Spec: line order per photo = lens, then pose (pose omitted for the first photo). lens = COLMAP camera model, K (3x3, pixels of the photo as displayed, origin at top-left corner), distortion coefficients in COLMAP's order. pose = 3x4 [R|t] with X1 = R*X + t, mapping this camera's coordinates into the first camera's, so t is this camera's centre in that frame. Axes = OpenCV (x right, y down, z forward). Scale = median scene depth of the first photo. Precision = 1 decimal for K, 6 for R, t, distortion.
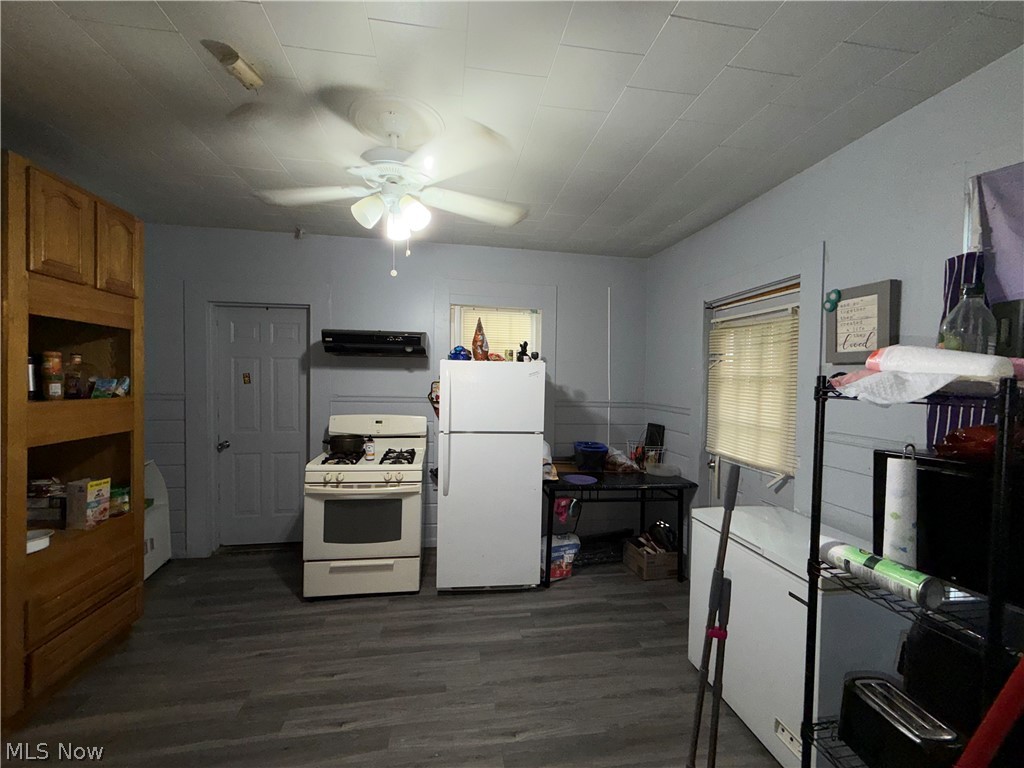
lens RADIAL K [[405.7, 0, 510.0], [0, 405.7, 382.3], [0, 0, 1]] dist [0.008090, 0.000542]
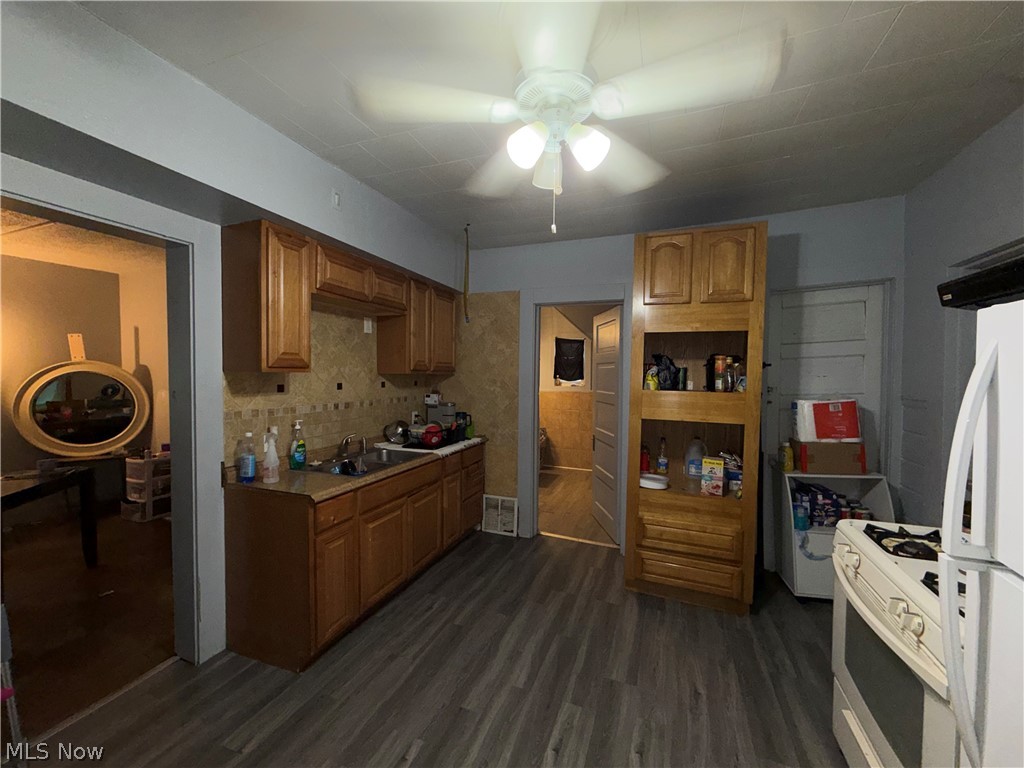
lens RADIAL K [[405.7, 0, 511.0], [0, 405.7, 386.0], [0, 0, 1]] dist [0.008090, 0.000542]
pose [[-0.503352, 0.007782, -0.864047, 0.313422], [-0.030436, 0.999179, 0.026730, 0.006293], [0.863545, 0.039753, -0.502702, 1.012980]]
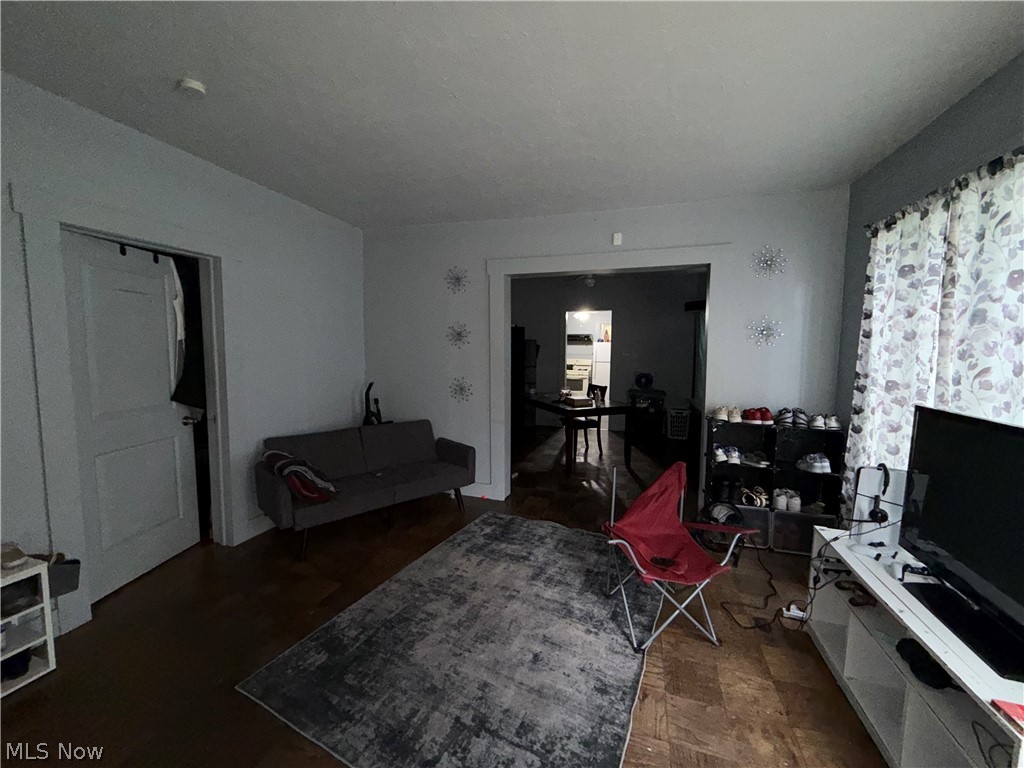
lens RADIAL K [[405.7, 0, 507.0], [0, 405.7, 383.2], [0, 0, 1]] dist [0.008090, 0.000542]
pose [[0.895032, 0.034510, -0.444666, 0.758902], [-0.005727, 0.997809, 0.065912, 0.076344], [0.445966, -0.056446, 0.893268, -2.617276]]
